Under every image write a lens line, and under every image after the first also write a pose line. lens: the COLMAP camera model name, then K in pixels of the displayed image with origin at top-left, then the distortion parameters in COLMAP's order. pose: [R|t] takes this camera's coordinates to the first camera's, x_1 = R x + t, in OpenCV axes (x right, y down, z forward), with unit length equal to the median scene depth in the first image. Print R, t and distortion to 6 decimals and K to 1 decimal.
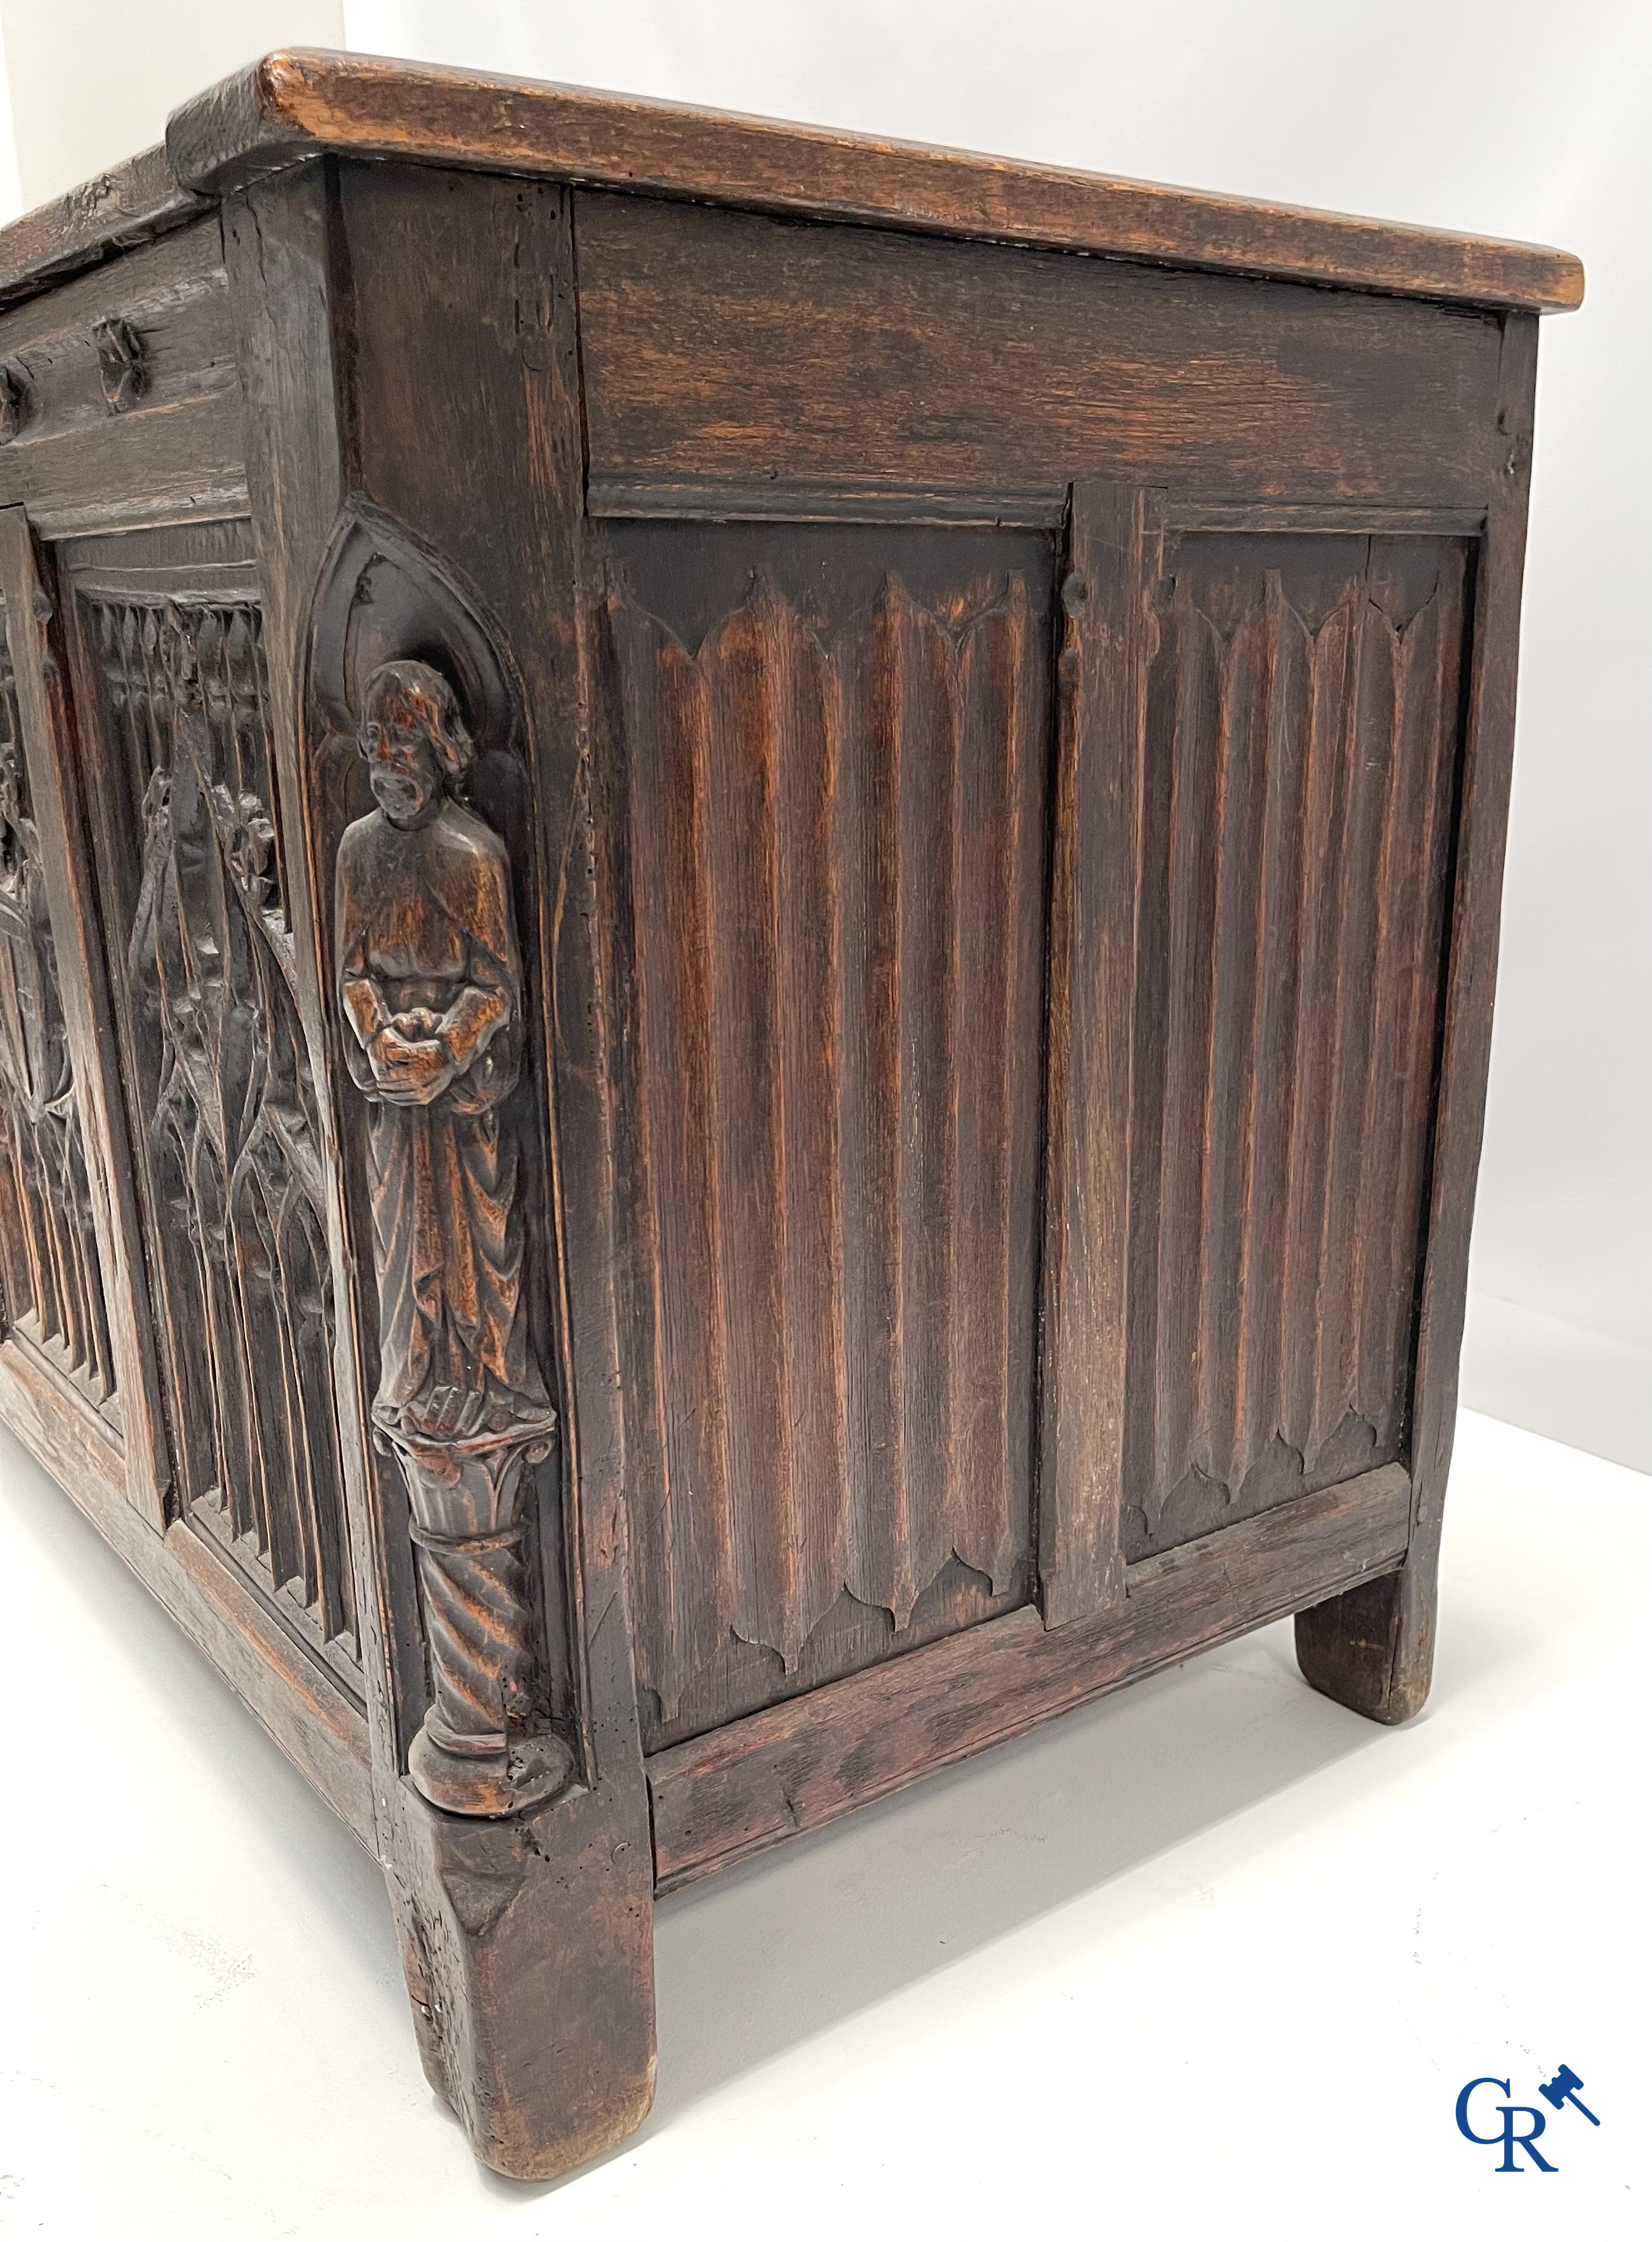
lens RADIAL K [[1952.6, 0, 916.6], [0, 1952.6, 1165.7], [0, 0, 1]] dist [0.010127, 0.000734]
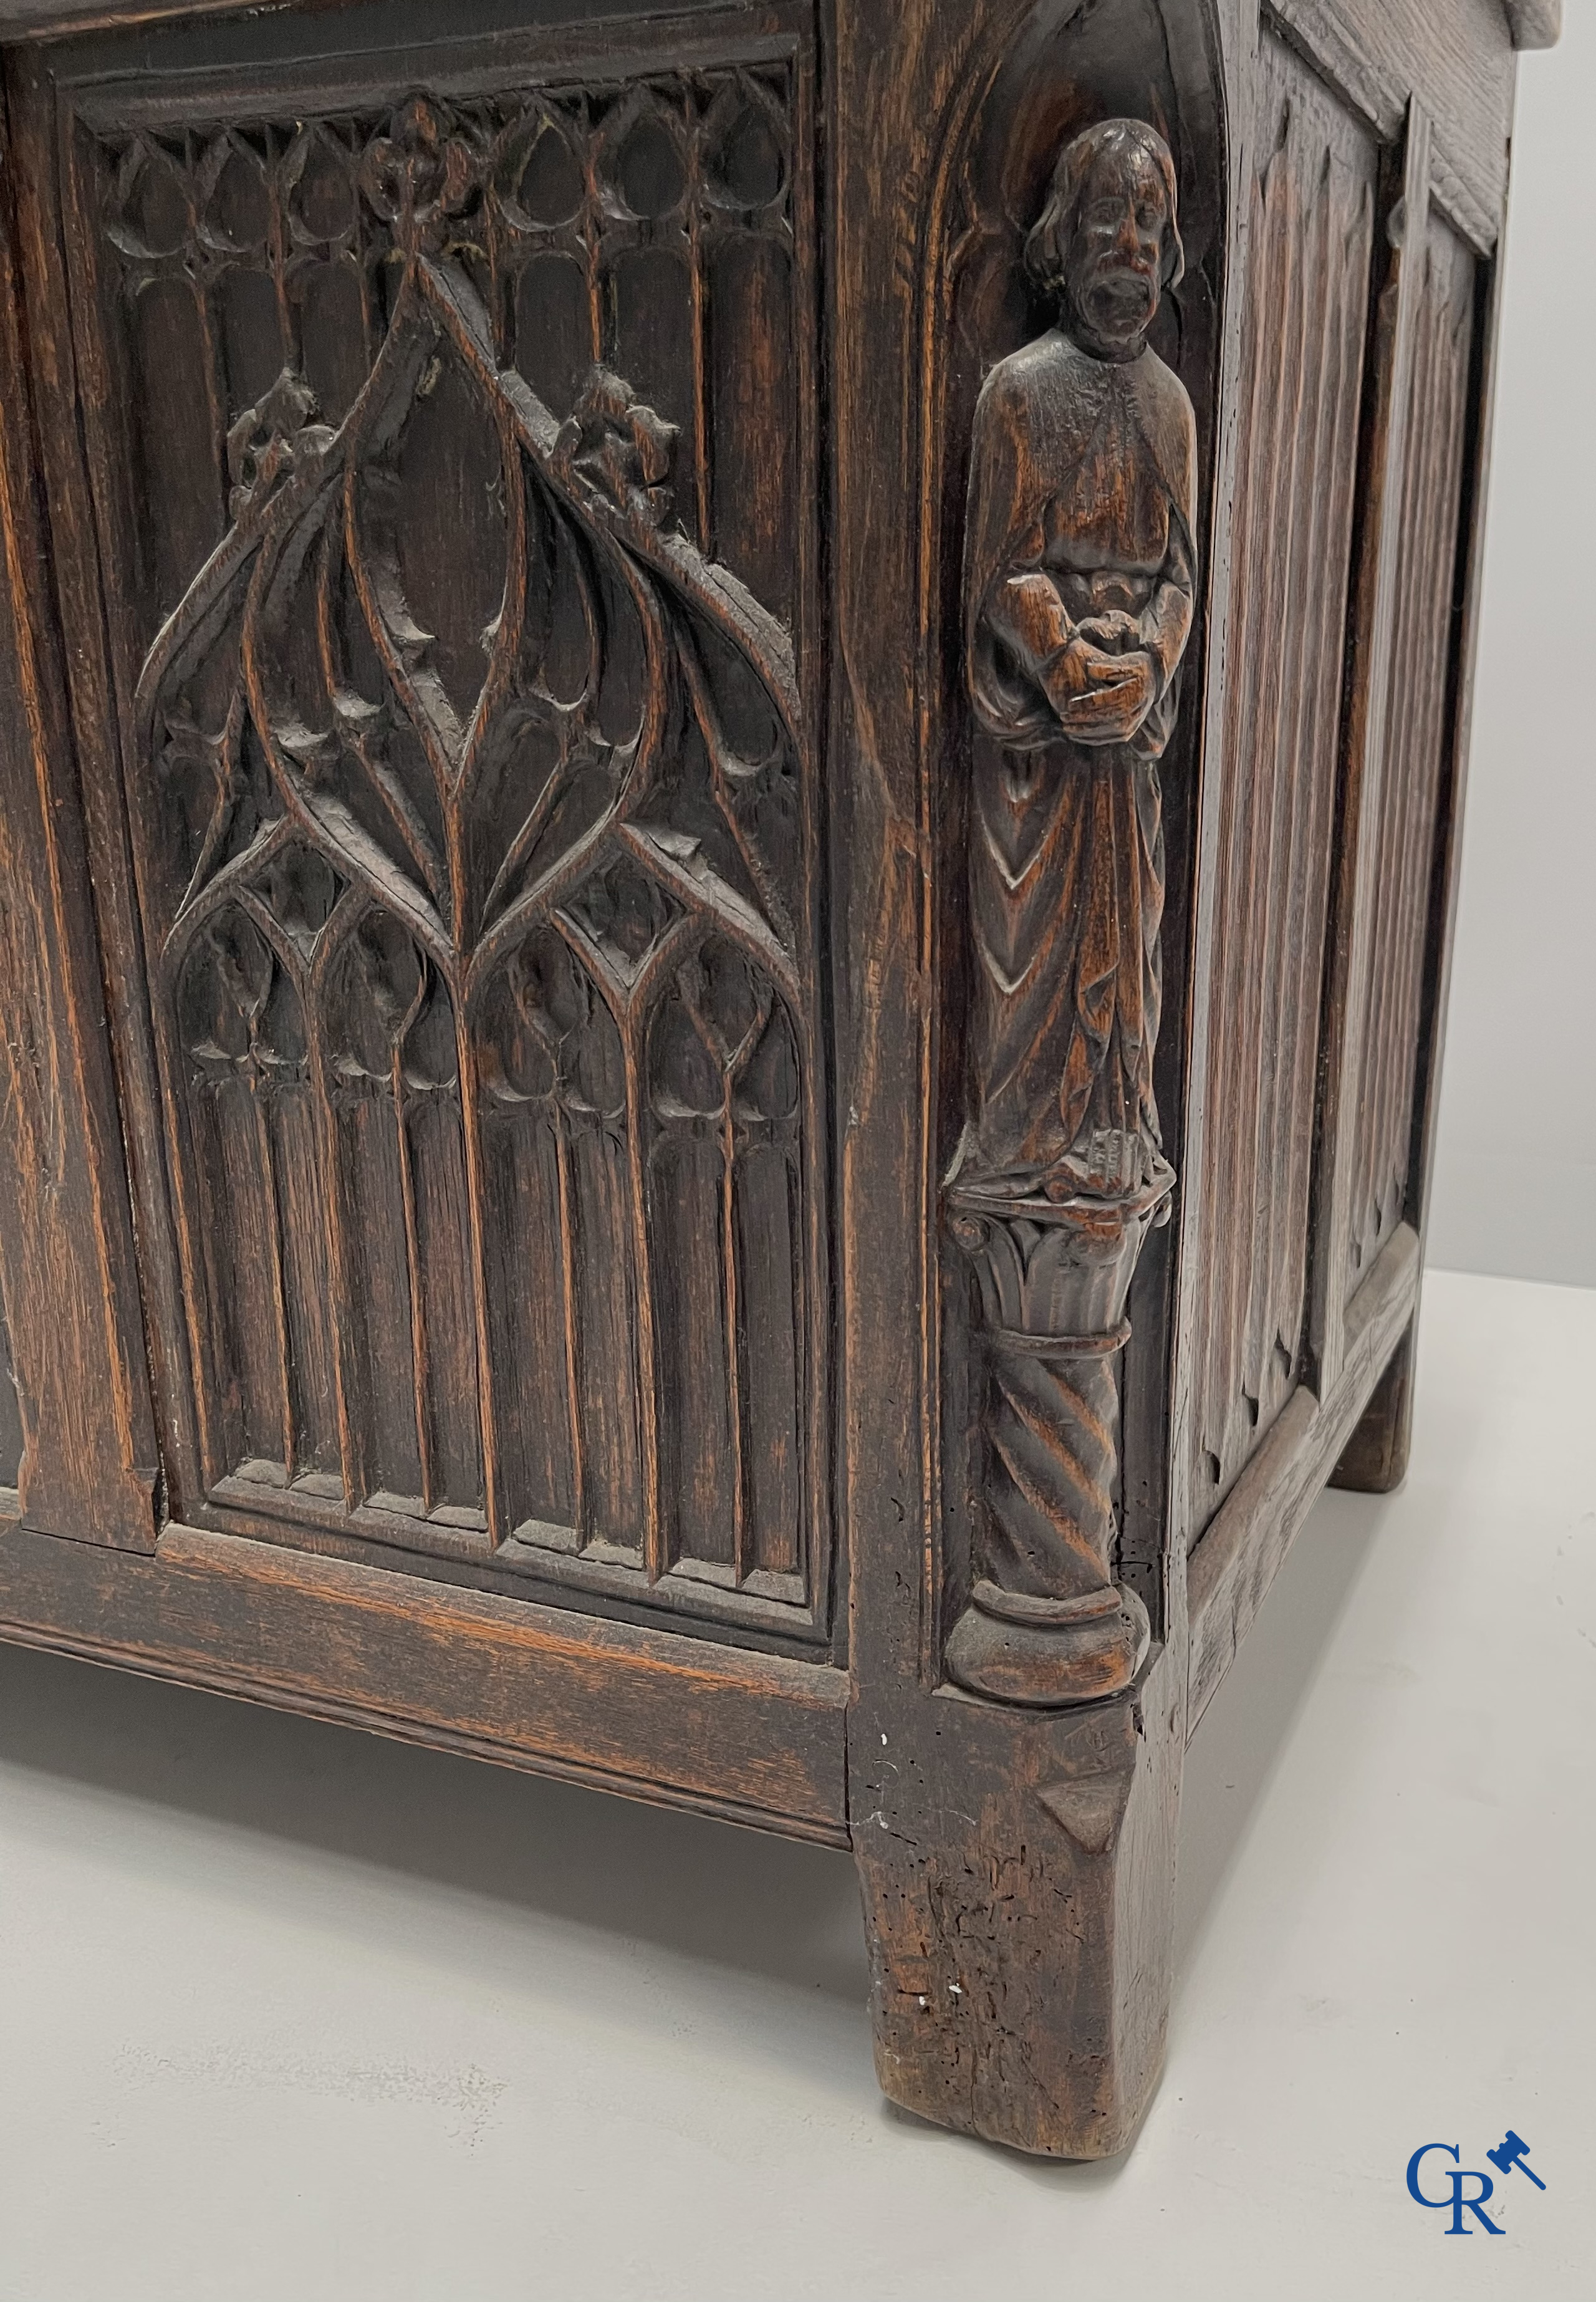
lens RADIAL K [[1971.9, 0, 930.0], [0, 1971.9, 1157.1], [0, 0, 1]] dist [0.043915, -0.063525]
pose [[0.870535, -0.123489, 0.476360, -0.626135], [0.123887, 0.991821, 0.030714, 0.085306], [-0.476256, 0.032277, 0.878714, 0.327414]]
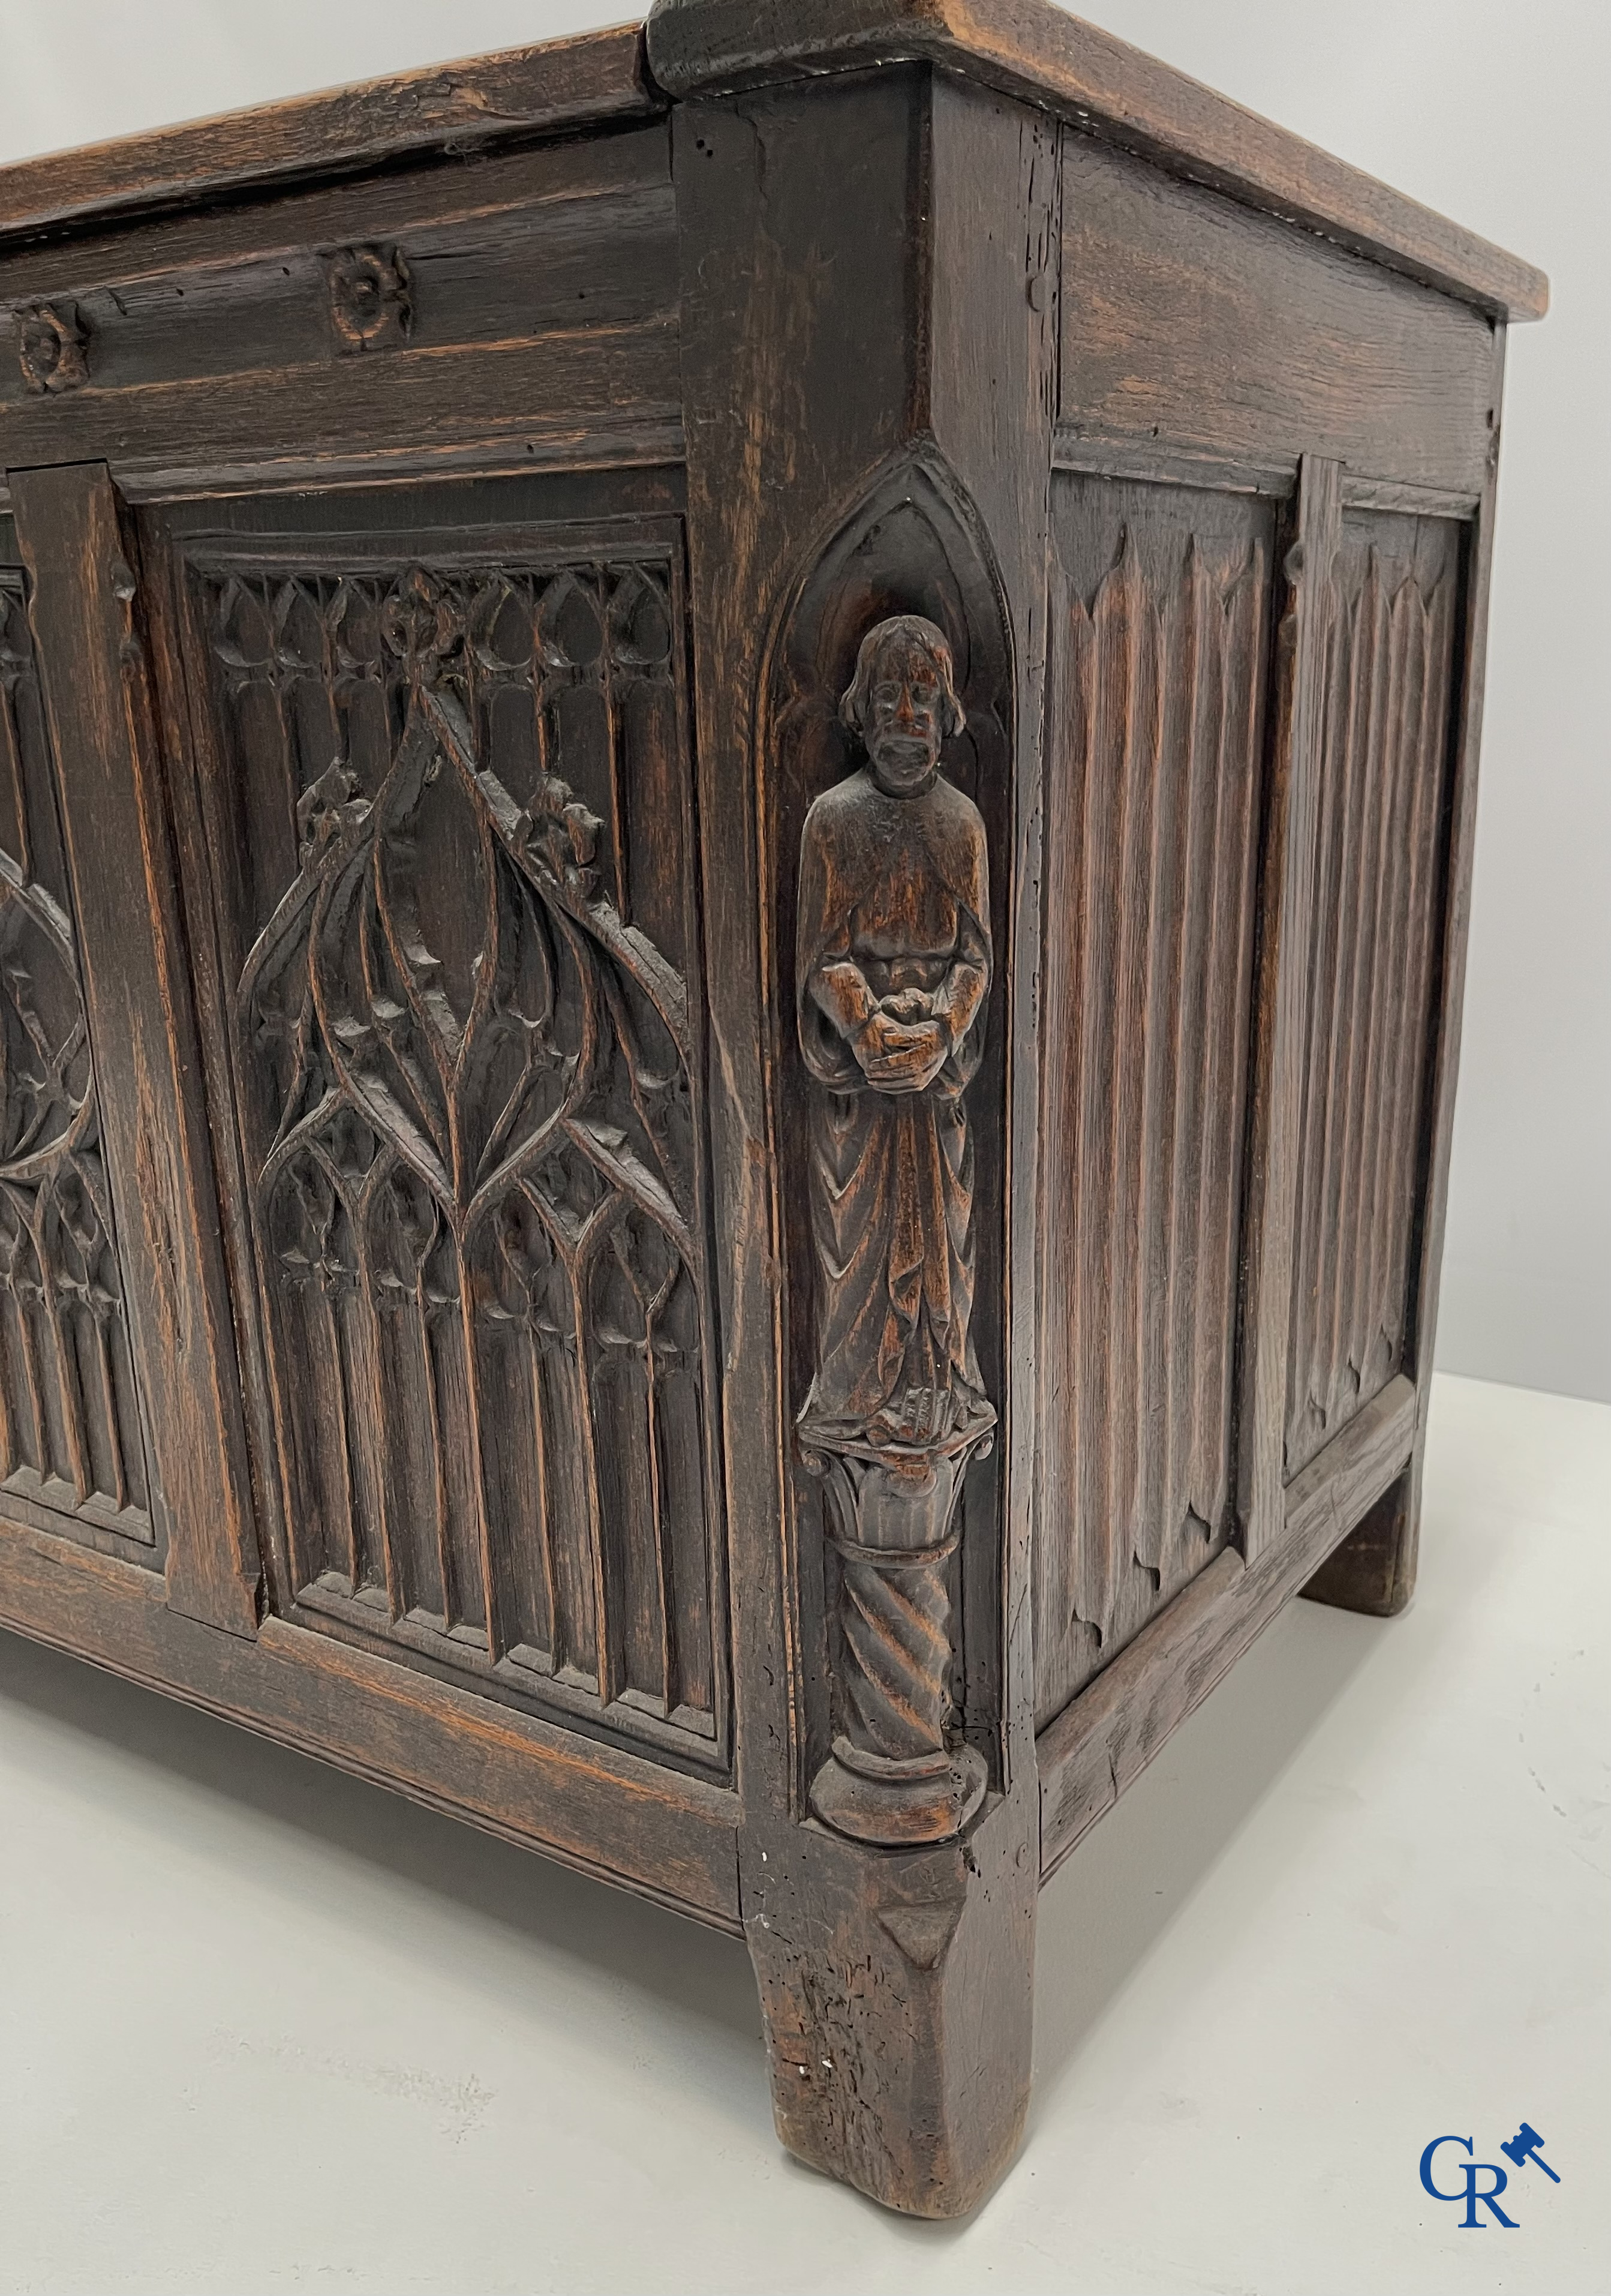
lens RADIAL K [[1883.9, 0, 864.3], [0, 1883.9, 1160.3], [0, 0, 1]] dist [0.027932, -0.015233]
pose [[0.943895, -0.096455, 0.315846, -0.505837], [0.098854, 0.995066, 0.008457, -0.007083], [-0.315103, 0.023240, 0.948773, 0.130052]]
